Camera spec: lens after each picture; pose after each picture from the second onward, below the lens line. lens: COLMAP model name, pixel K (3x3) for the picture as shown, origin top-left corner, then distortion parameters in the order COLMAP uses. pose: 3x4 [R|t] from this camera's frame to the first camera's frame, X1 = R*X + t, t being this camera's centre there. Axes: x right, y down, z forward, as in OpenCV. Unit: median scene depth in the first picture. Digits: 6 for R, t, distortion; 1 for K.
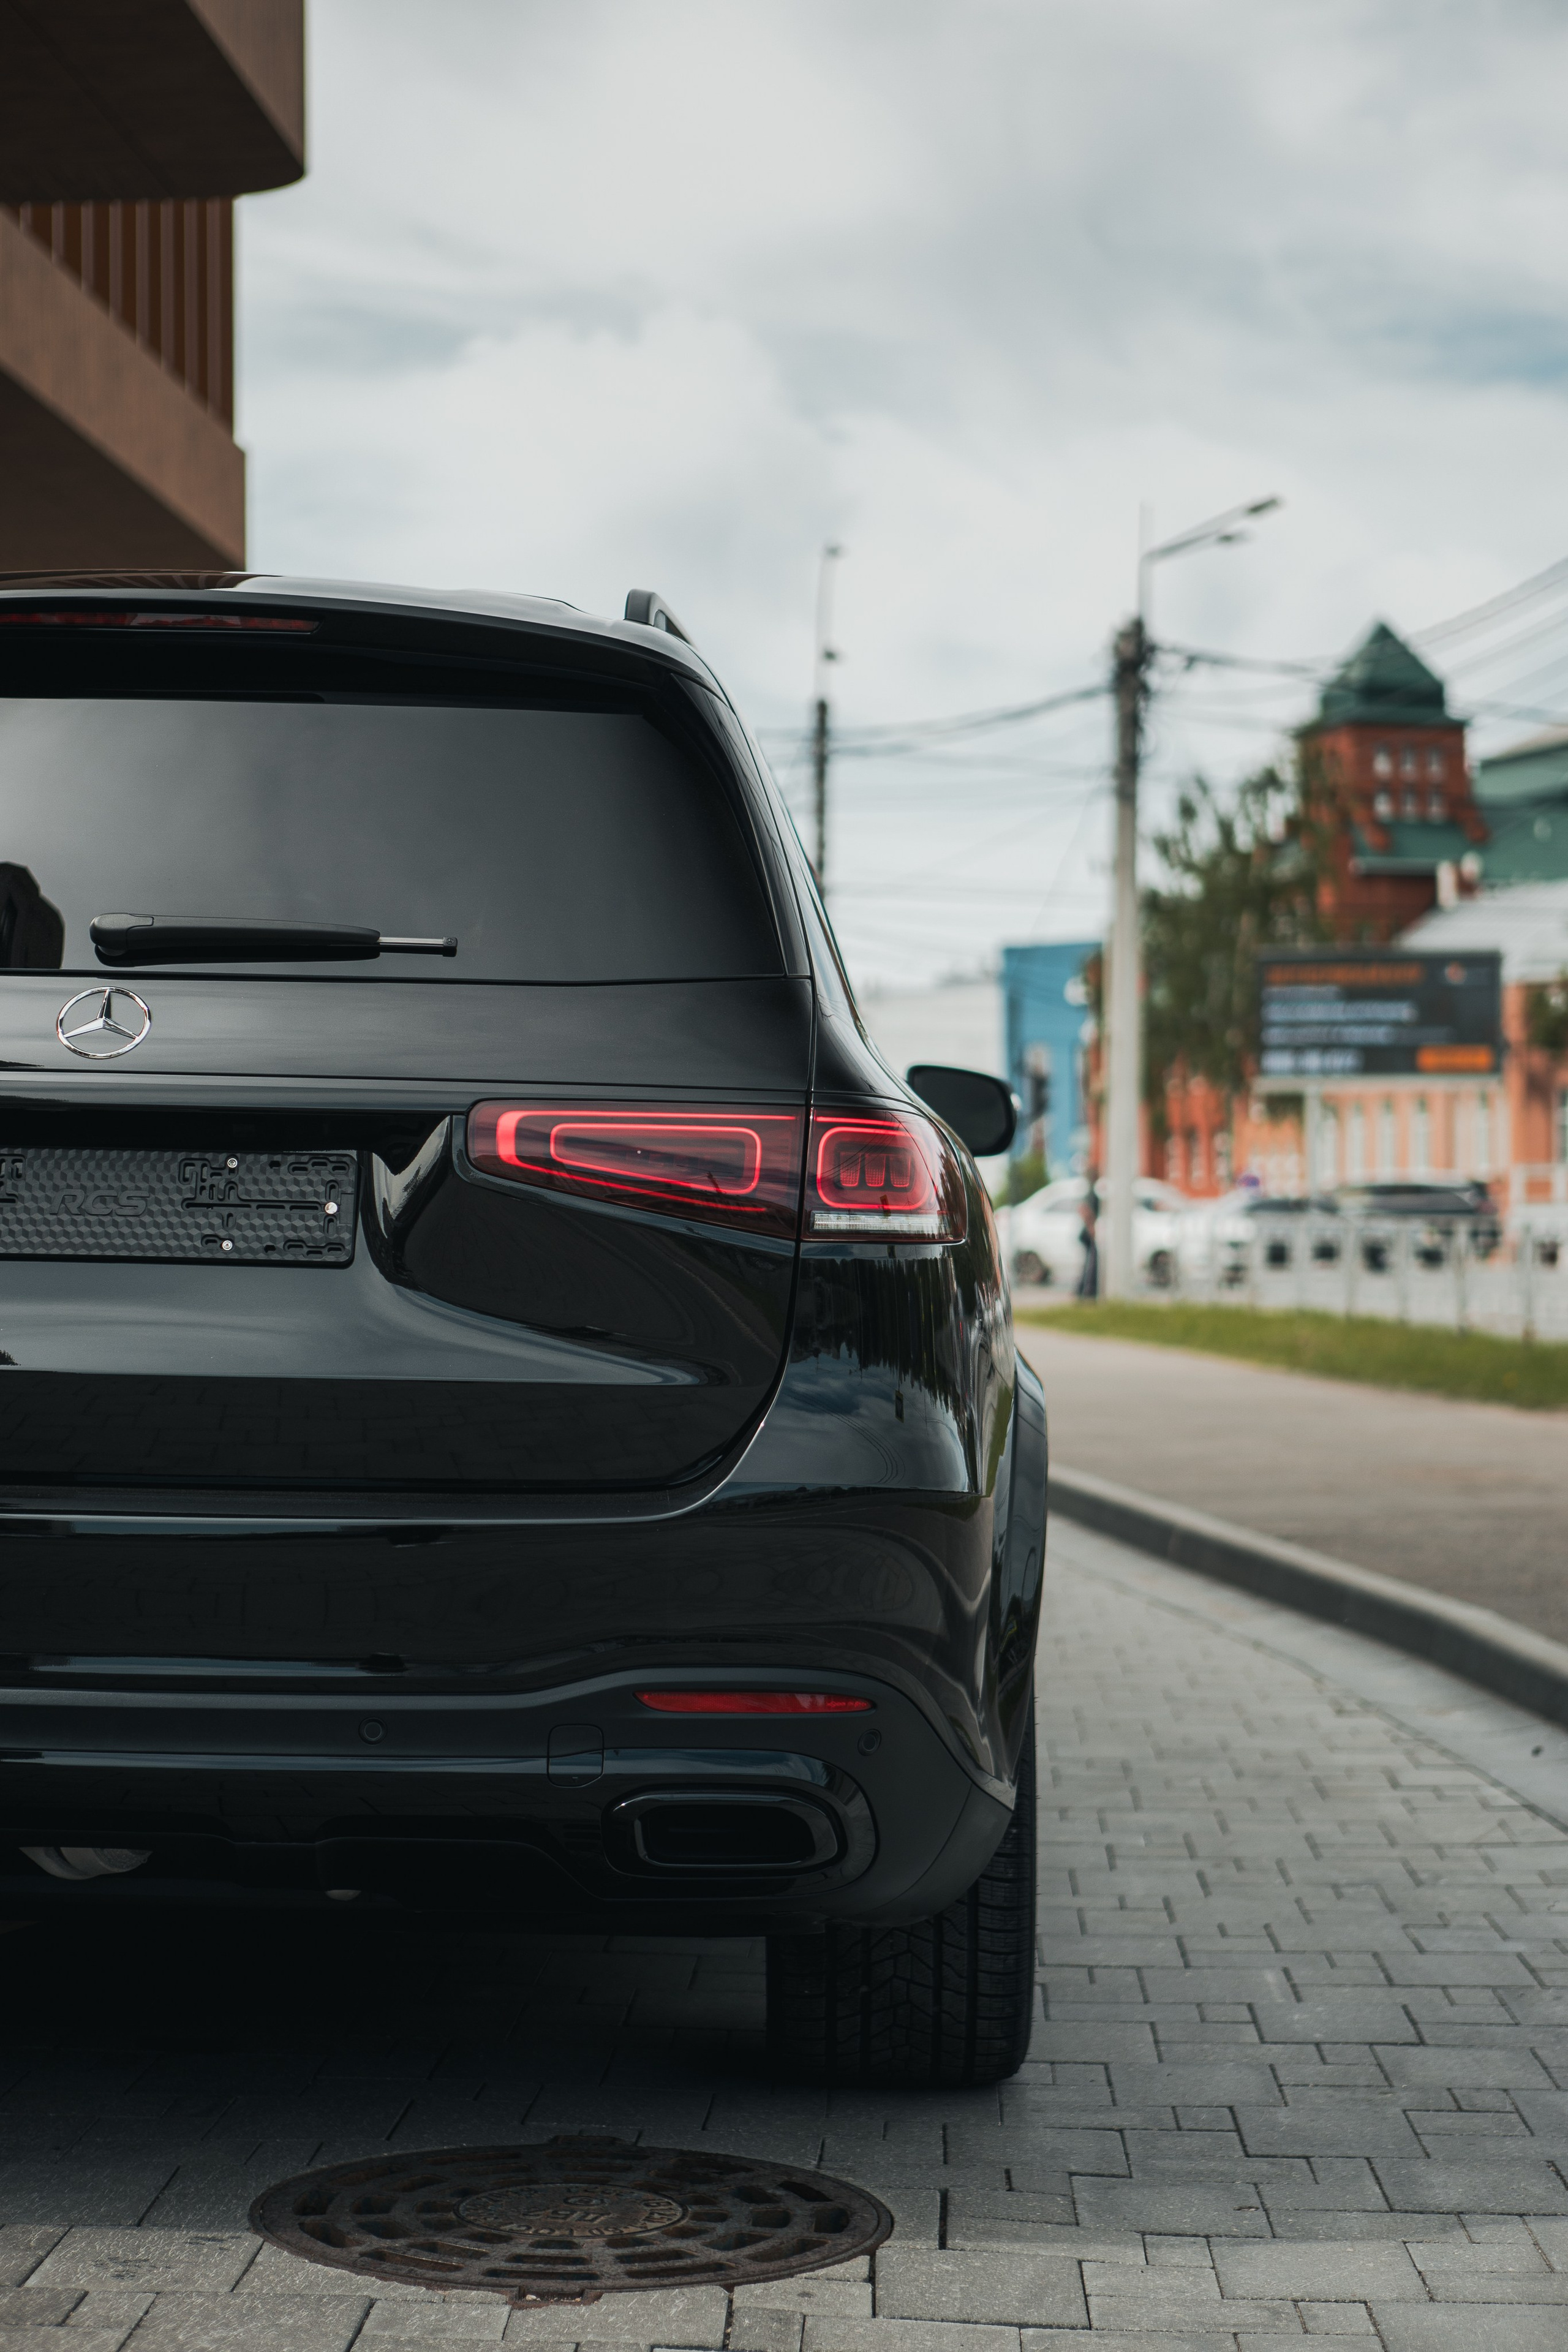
lens RADIAL K [[4667.8, 0, 806.4], [0, 4667.8, 1041.5], [0, 0, 1]] dist [-0.070537, 0.000000]
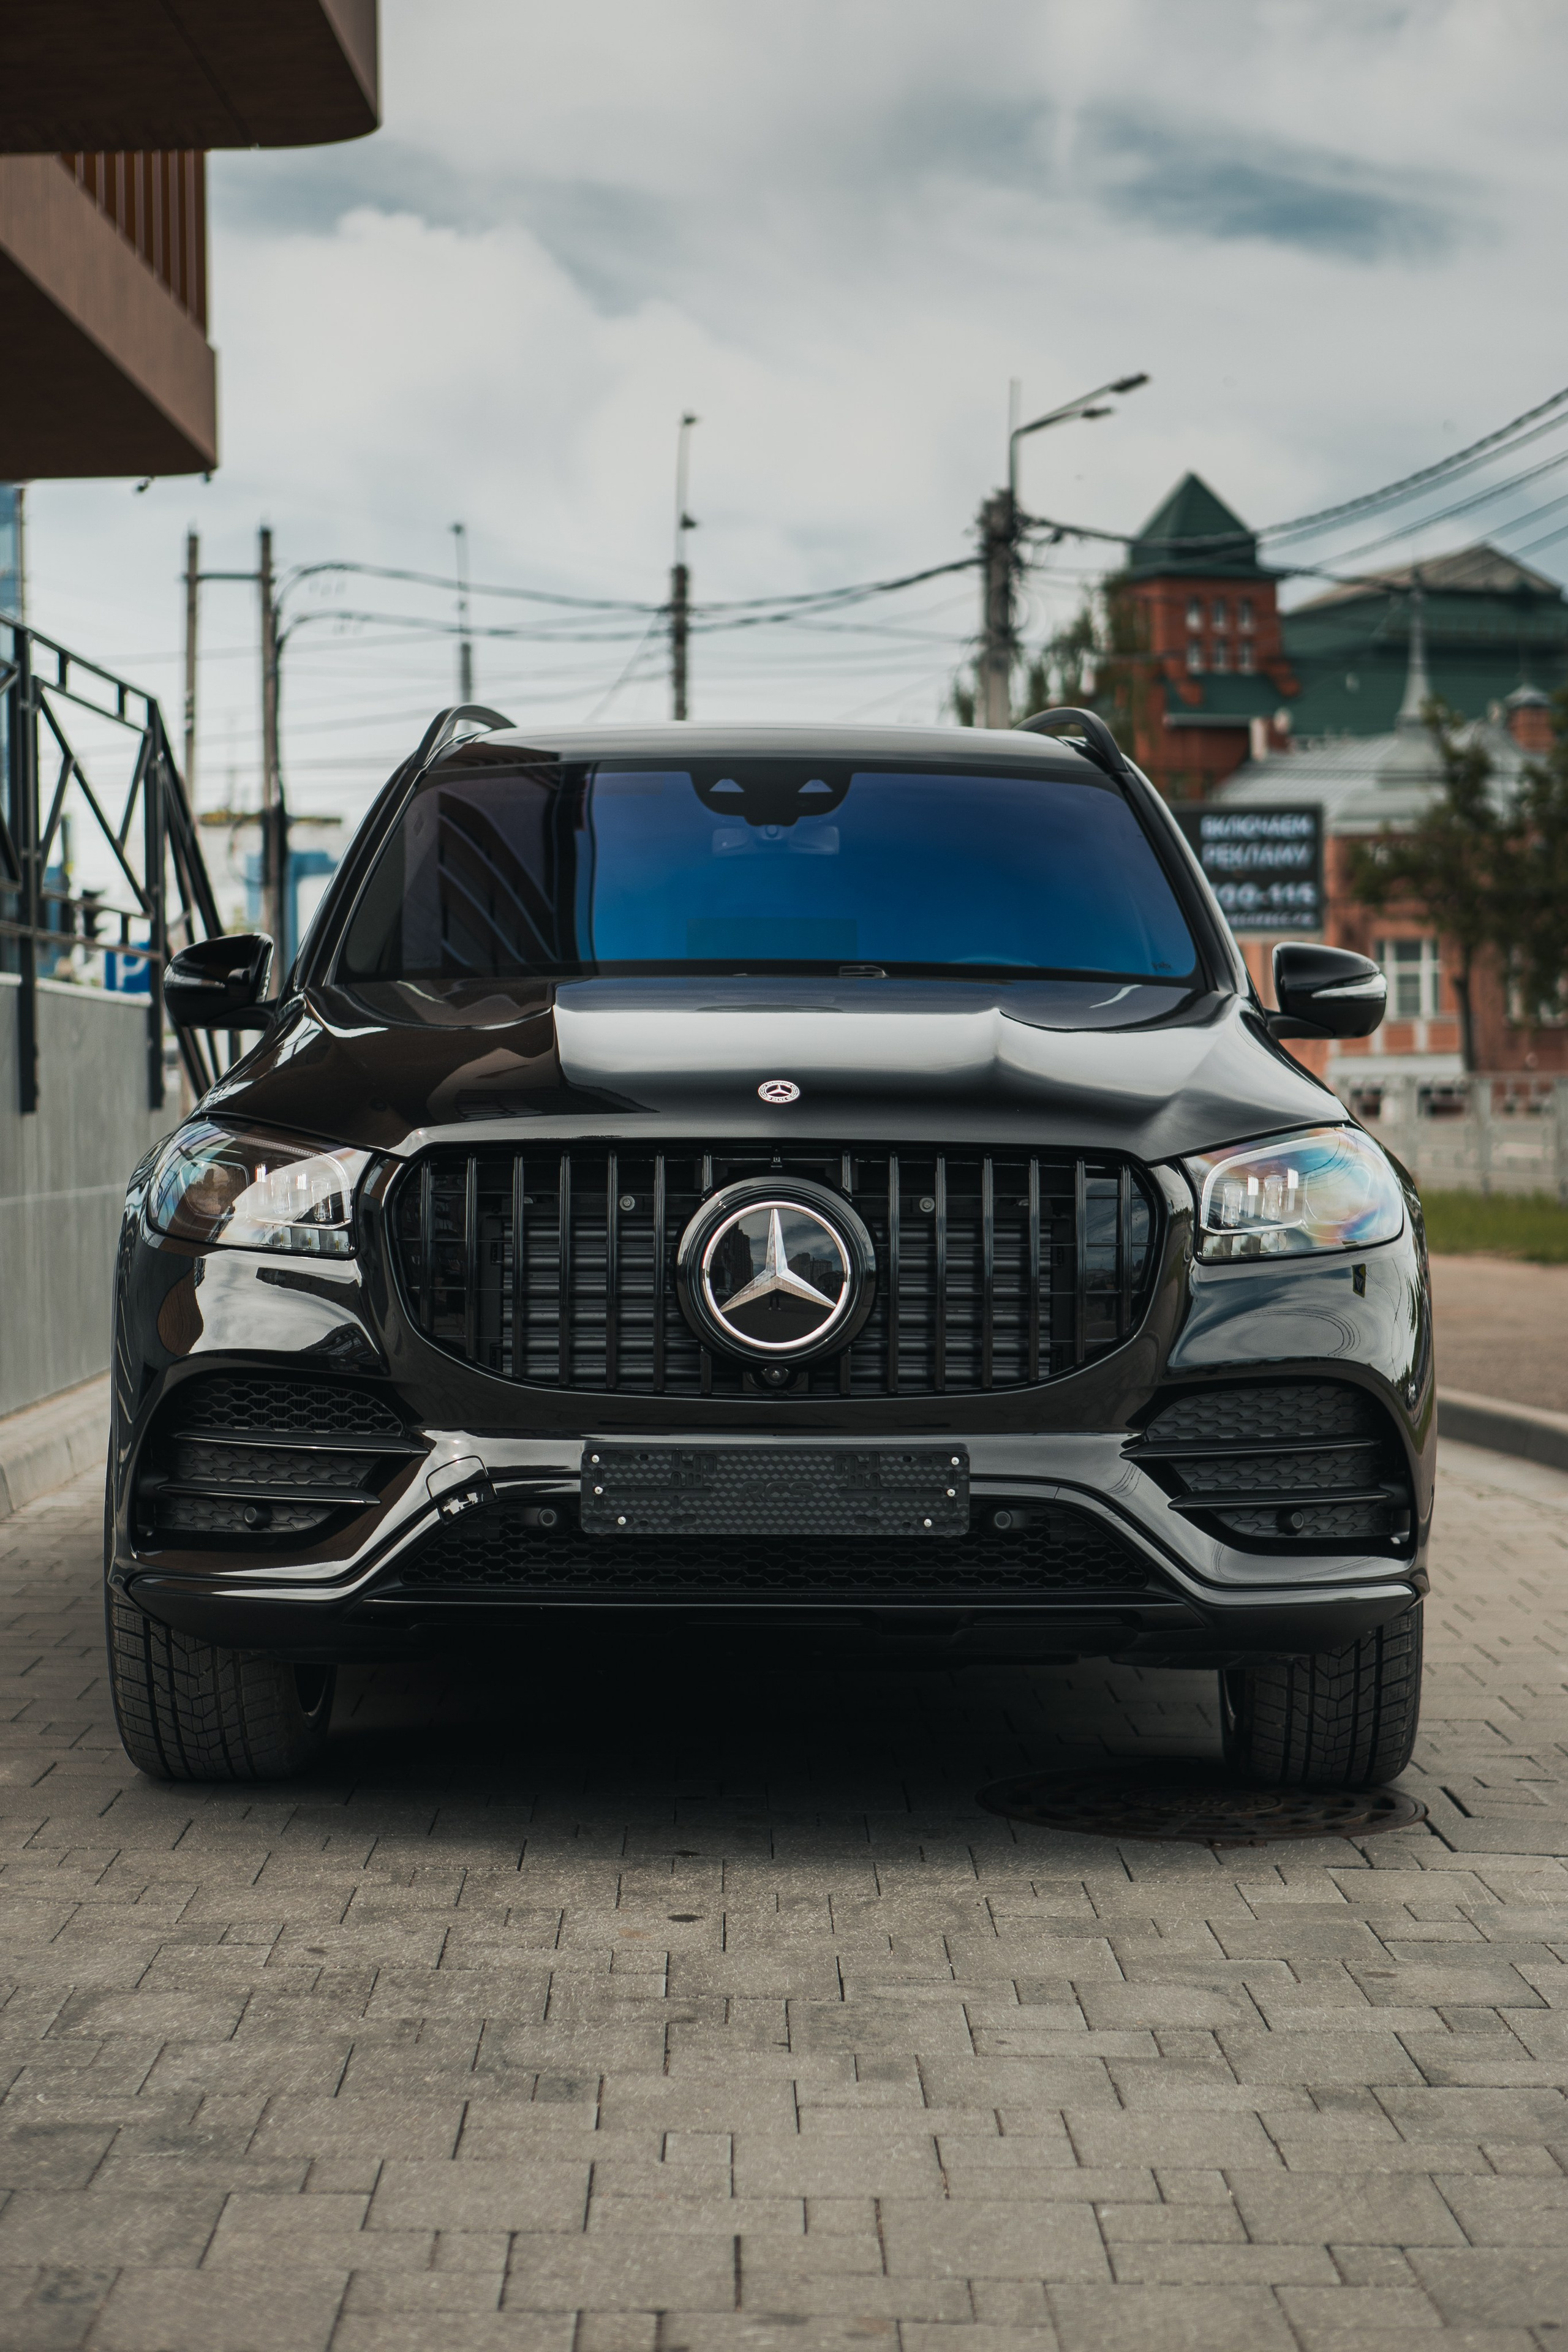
lens RADIAL K [[4667.8, 0, 811.4], [0, 4667.8, 1136.6], [0, 0, 1]] dist [-0.070537, 0.000000]
pose [[0.999068, -0.006279, 0.042710, -0.231495], [0.004068, 0.998656, 0.051668, -0.026911], [-0.042977, -0.051446, 0.997751, -0.418166]]
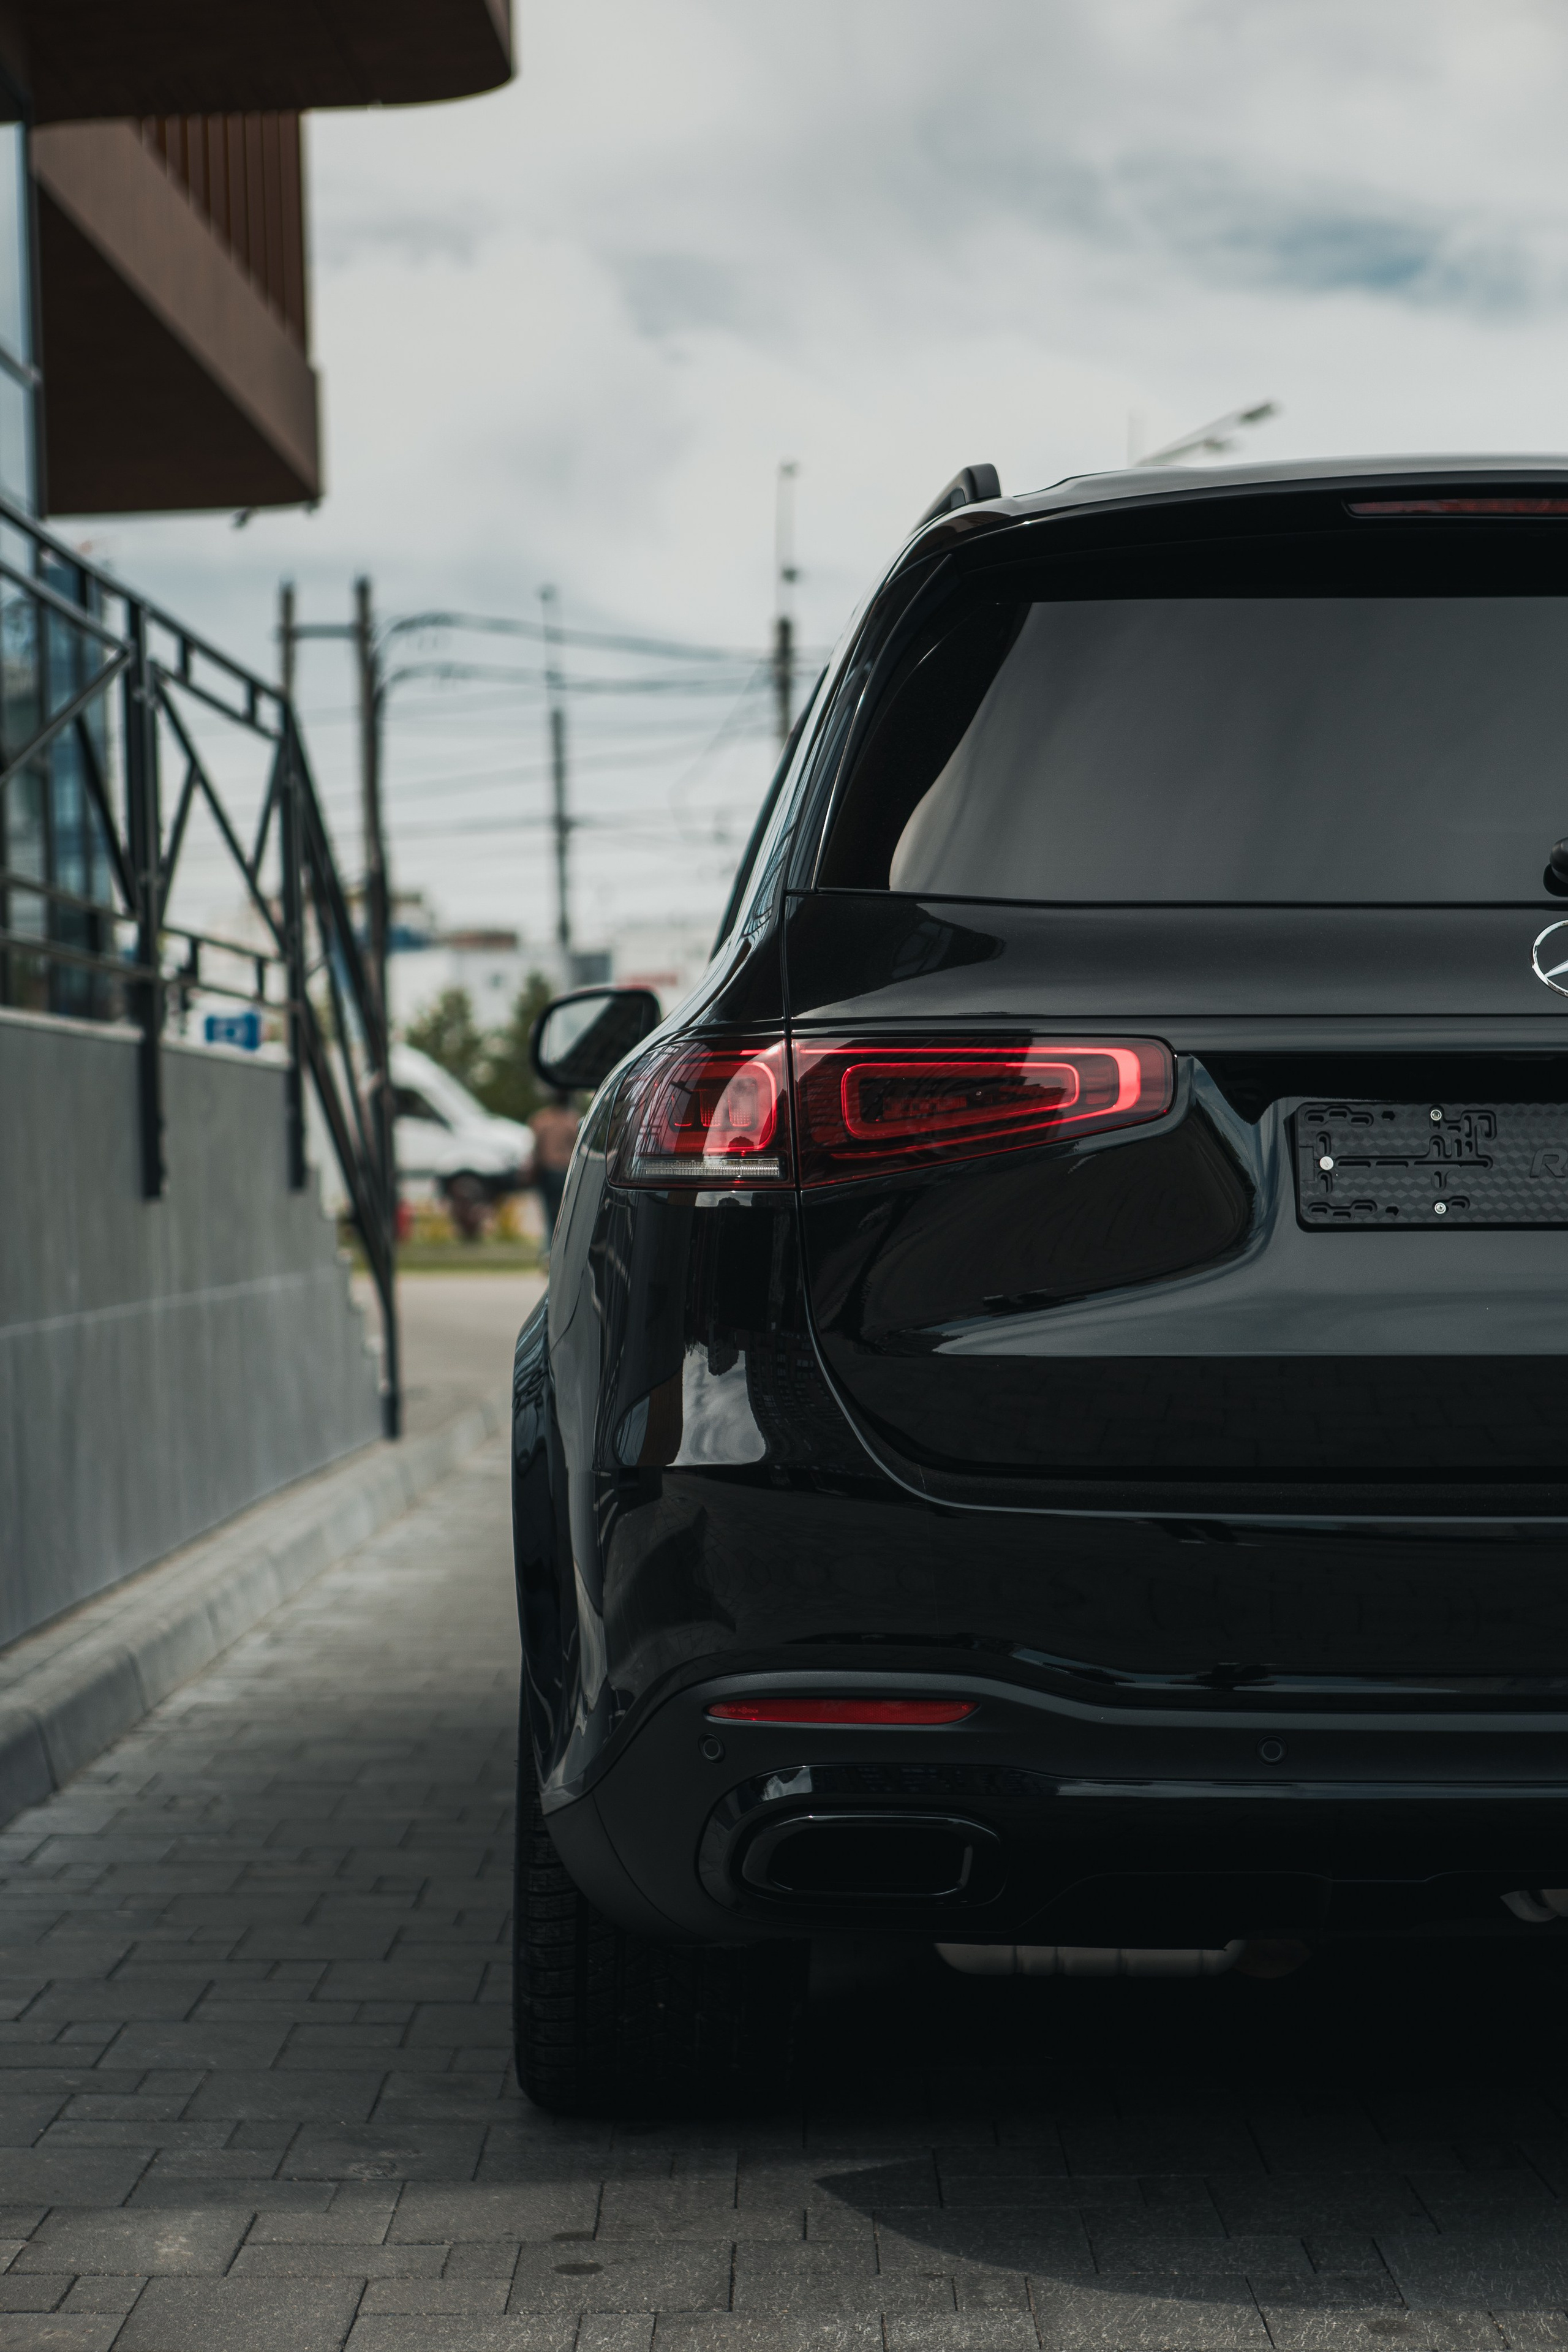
lens RADIAL K [[4667.8, 0, 796.5], [0, 4667.8, 1166.4], [0, 0, 1]] dist [-0.070537, 0.000000]
pose [[0.999542, -0.021937, 0.020853, -0.315115], [0.021015, 0.998835, 0.043440, -0.006221], [-0.021782, -0.042982, 0.998838, 0.118799]]
